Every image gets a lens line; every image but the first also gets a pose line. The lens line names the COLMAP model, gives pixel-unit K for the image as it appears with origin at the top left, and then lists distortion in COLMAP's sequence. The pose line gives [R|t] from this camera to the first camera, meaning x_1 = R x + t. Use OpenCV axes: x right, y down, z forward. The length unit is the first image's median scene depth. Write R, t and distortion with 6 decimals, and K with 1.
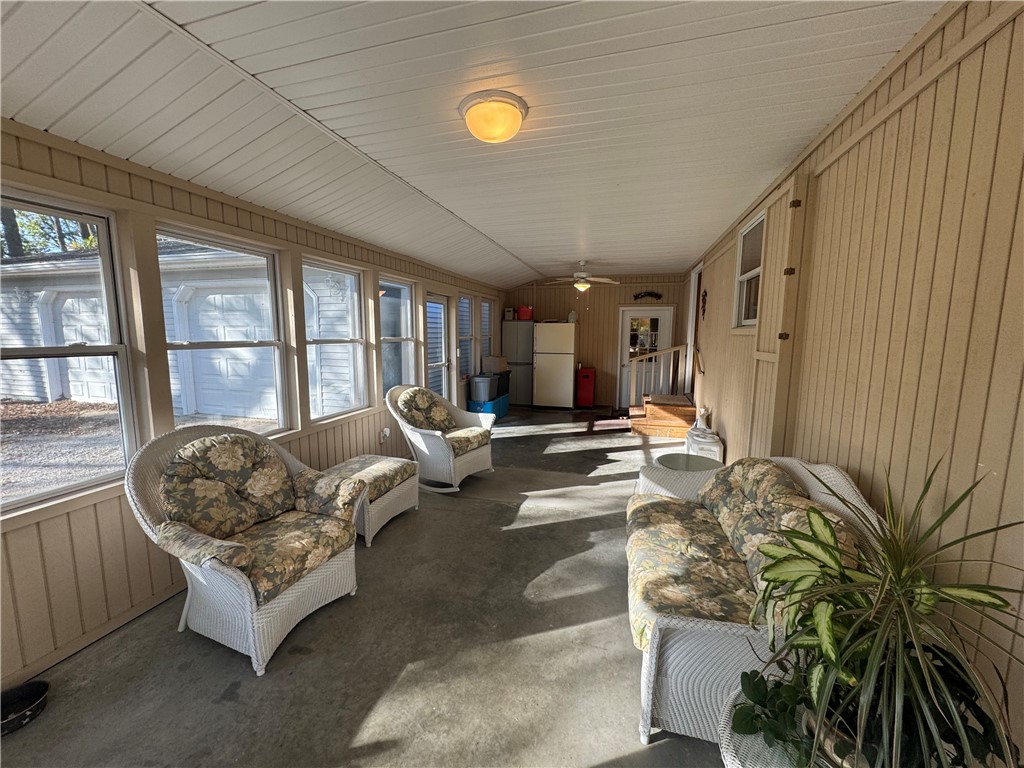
lens RADIAL K [[406.8, 0, 508.9], [0, 406.8, 382.8], [0, 0, 1]] dist [0.007224, -0.000025]
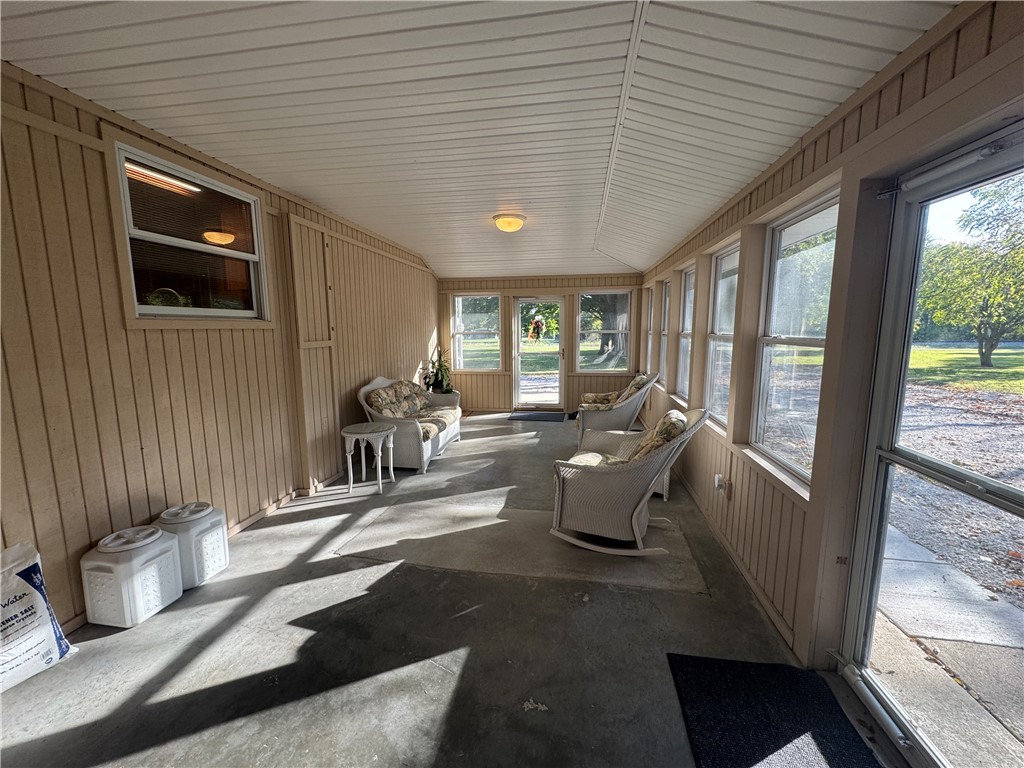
lens RADIAL K [[406.8, 0, 512.8], [0, 406.8, 382.7], [0, 0, 1]] dist [0.007224, -0.000025]
pose [[-0.993310, 0.014383, -0.114580, 0.122981], [-0.015708, 0.966163, 0.257455, -0.246448], [0.114406, 0.257532, -0.959473, 1.980858]]
